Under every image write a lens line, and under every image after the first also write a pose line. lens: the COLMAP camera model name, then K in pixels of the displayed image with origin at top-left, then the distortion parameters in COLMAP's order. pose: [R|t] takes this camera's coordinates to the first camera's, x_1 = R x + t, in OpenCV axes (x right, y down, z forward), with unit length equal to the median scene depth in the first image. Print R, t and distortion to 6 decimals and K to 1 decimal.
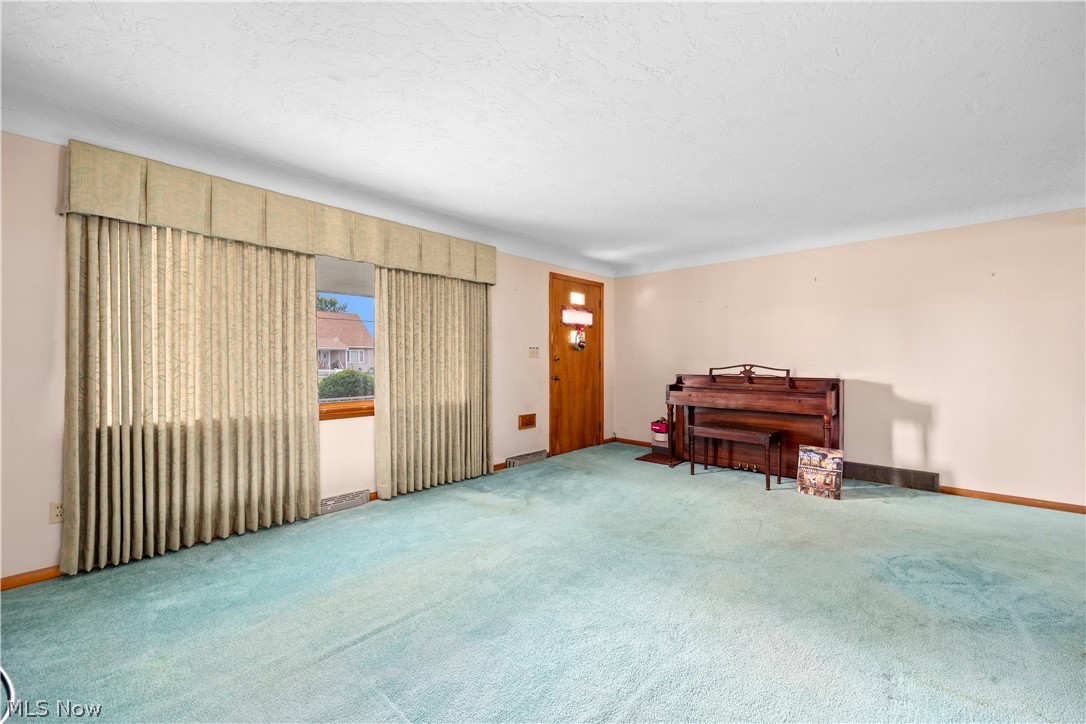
lens RADIAL K [[421.7, 0, 534.9], [0, 421.7, 359.4], [0, 0, 1]] dist [-0.003689, 0.000056]
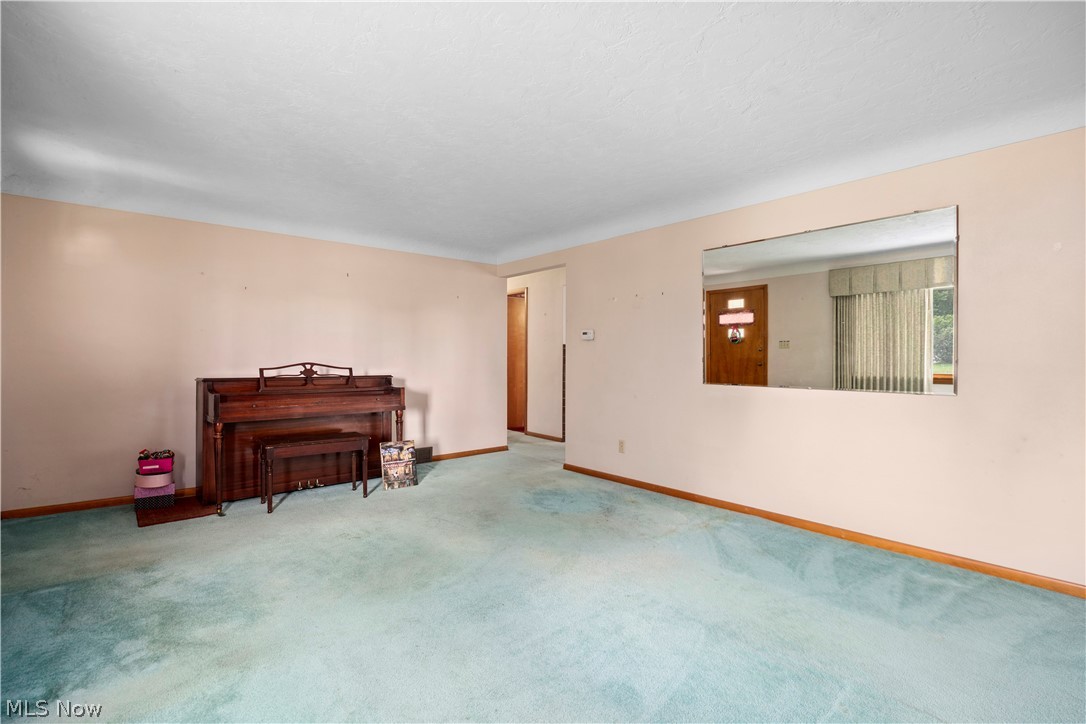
lens RADIAL K [[498.2, 0, 534.2], [0, 498.2, 356.5], [0, 0, 1]] dist [-0.016783, 0.000020]
pose [[0.126171, 0.002890, 0.992004, -0.500537], [-0.005098, 0.999984, -0.002264, -0.000939], [-0.991995, -0.004771, 0.126184, 0.501758]]
